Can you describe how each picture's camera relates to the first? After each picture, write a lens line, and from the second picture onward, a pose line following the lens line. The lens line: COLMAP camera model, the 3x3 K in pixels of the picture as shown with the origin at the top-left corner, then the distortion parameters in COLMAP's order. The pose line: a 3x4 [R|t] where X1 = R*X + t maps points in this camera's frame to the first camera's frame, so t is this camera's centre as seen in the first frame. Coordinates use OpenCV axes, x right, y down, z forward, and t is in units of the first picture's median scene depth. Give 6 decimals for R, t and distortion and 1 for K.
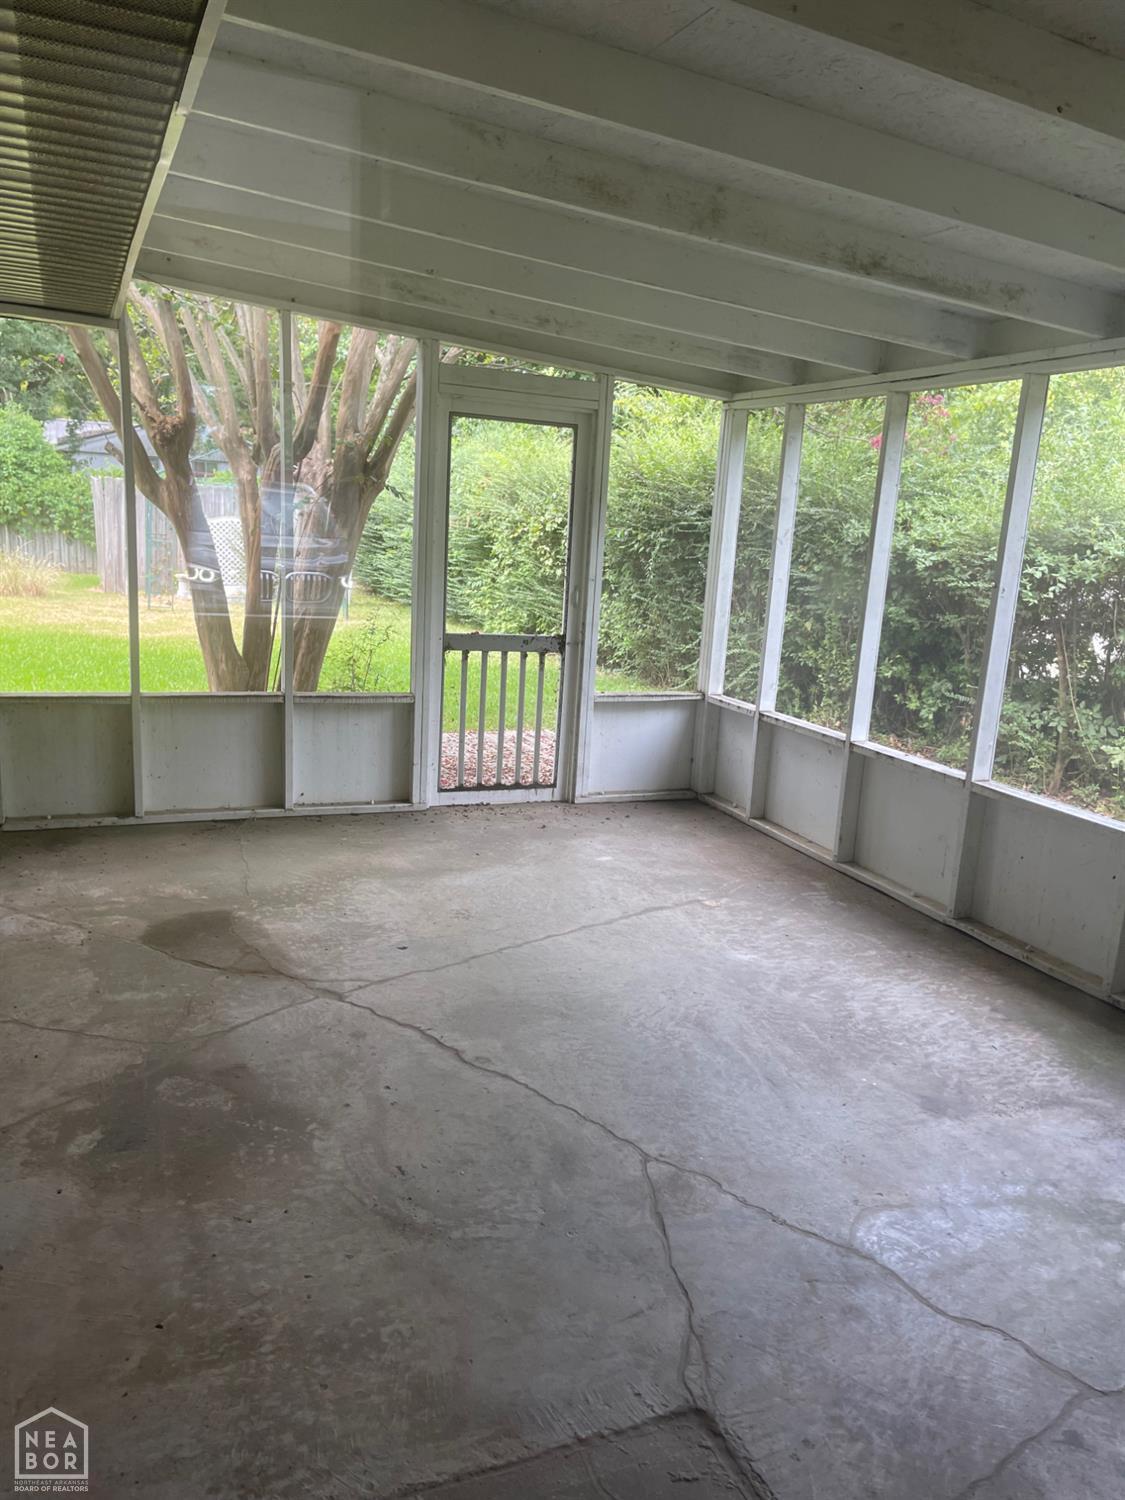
lens RADIAL K [[1132.0, 0, 574.9], [0, 1132.0, 757.6], [0, 0, 1]] dist [0.065658, -0.069960]
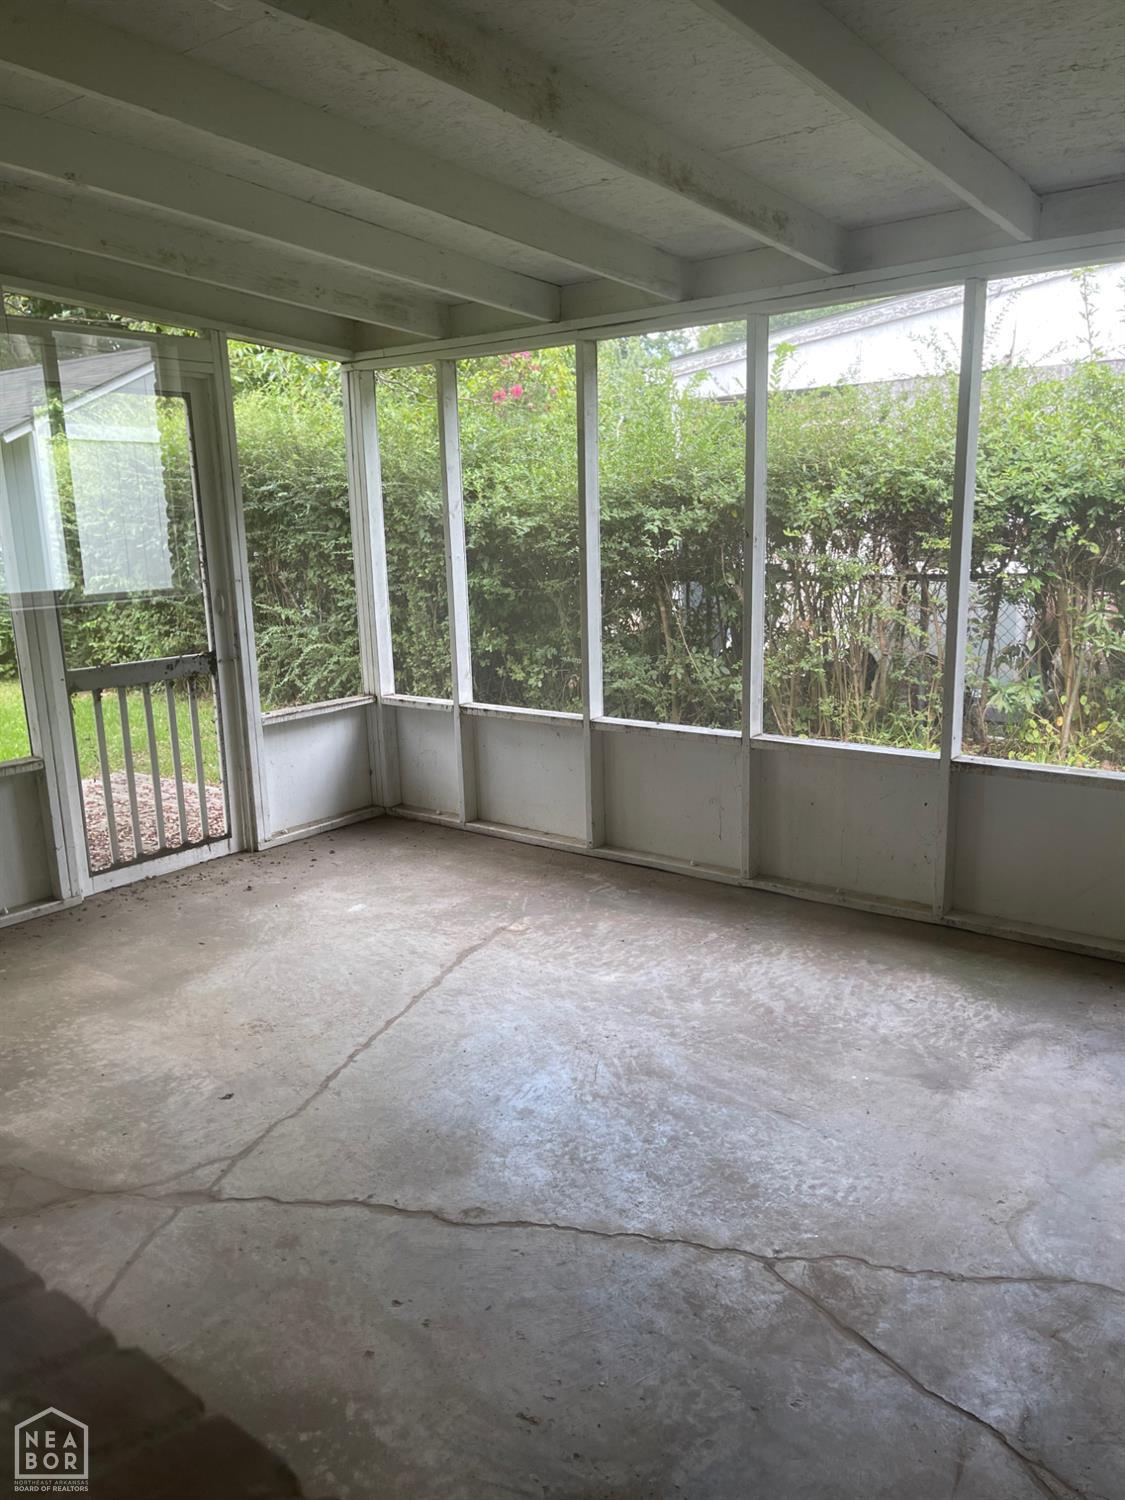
lens RADIAL K [[1132.0, 0, 567.4], [0, 1132.0, 748.7], [0, 0, 1]] dist [0.065658, -0.069960]
pose [[0.870856, -0.182842, 0.456266, -0.194470], [0.180488, 0.982347, 0.049172, -0.038157], [-0.457202, 0.039529, 0.888484, 0.176585]]
